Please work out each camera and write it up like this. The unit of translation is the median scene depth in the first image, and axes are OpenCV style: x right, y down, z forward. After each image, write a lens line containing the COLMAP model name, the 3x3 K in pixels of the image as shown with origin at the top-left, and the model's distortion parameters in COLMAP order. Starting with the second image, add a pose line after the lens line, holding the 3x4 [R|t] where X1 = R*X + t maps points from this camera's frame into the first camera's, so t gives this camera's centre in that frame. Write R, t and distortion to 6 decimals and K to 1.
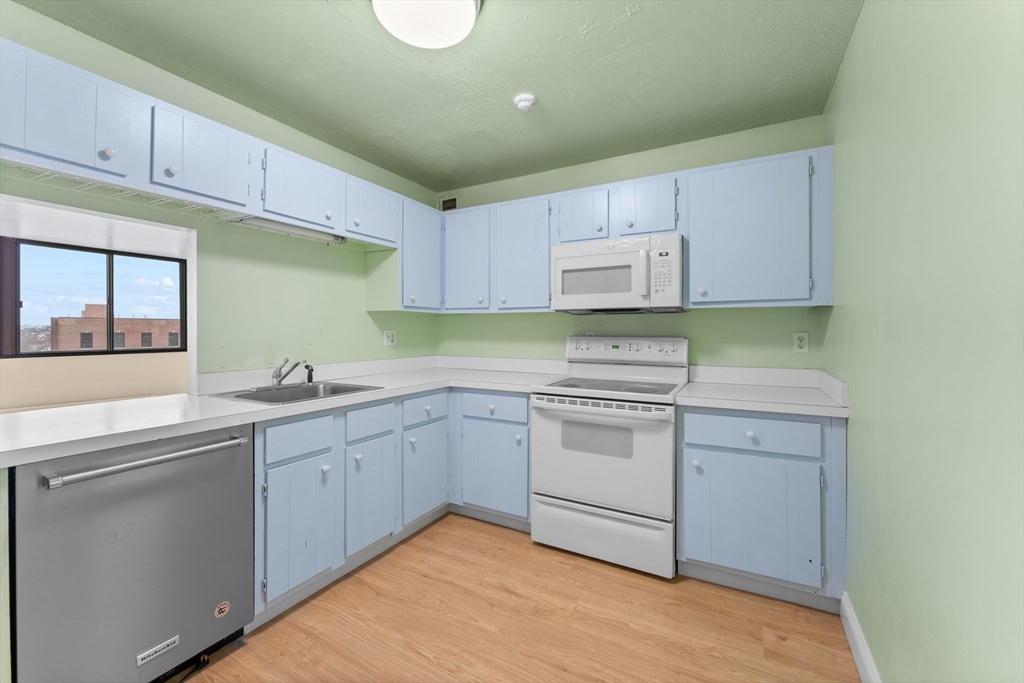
lens RADIAL K [[416.2, 0, 512.5], [0, 416.2, 331.6], [0, 0, 1]] dist [0.002329, -0.001089]
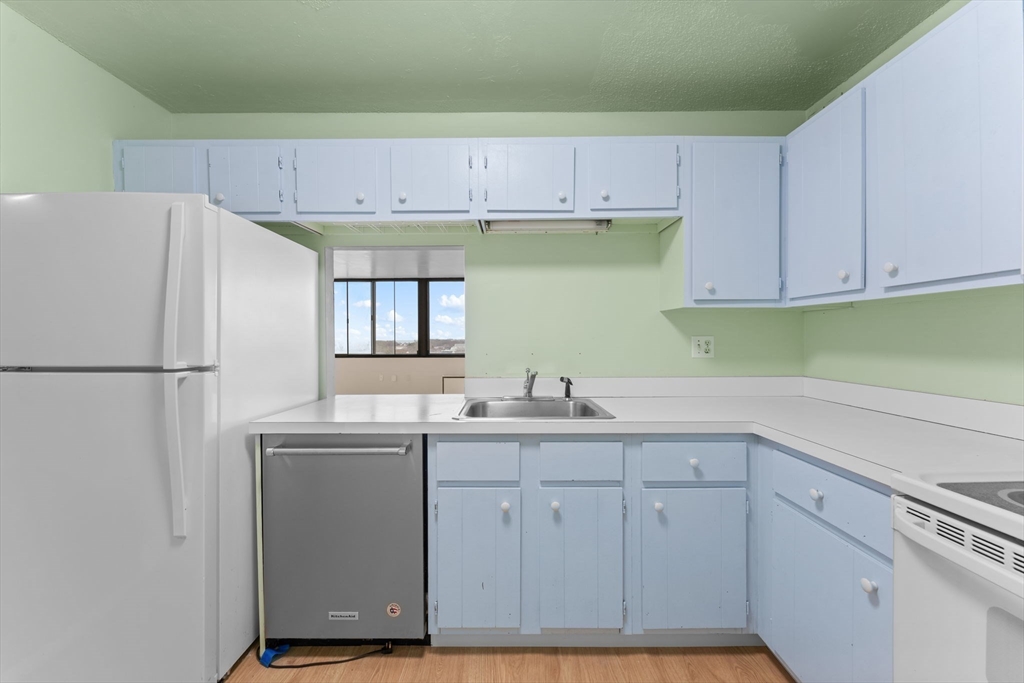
lens RADIAL K [[416.2, 0, 507.2], [0, 416.2, 342.8], [0, 0, 1]] dist [0.002329, -0.001089]
pose [[0.482503, 0.005710, -0.875876, 0.227703], [0.004577, 0.999949, 0.009040, -0.000239], [0.875883, -0.008371, 0.482452, 0.512242]]
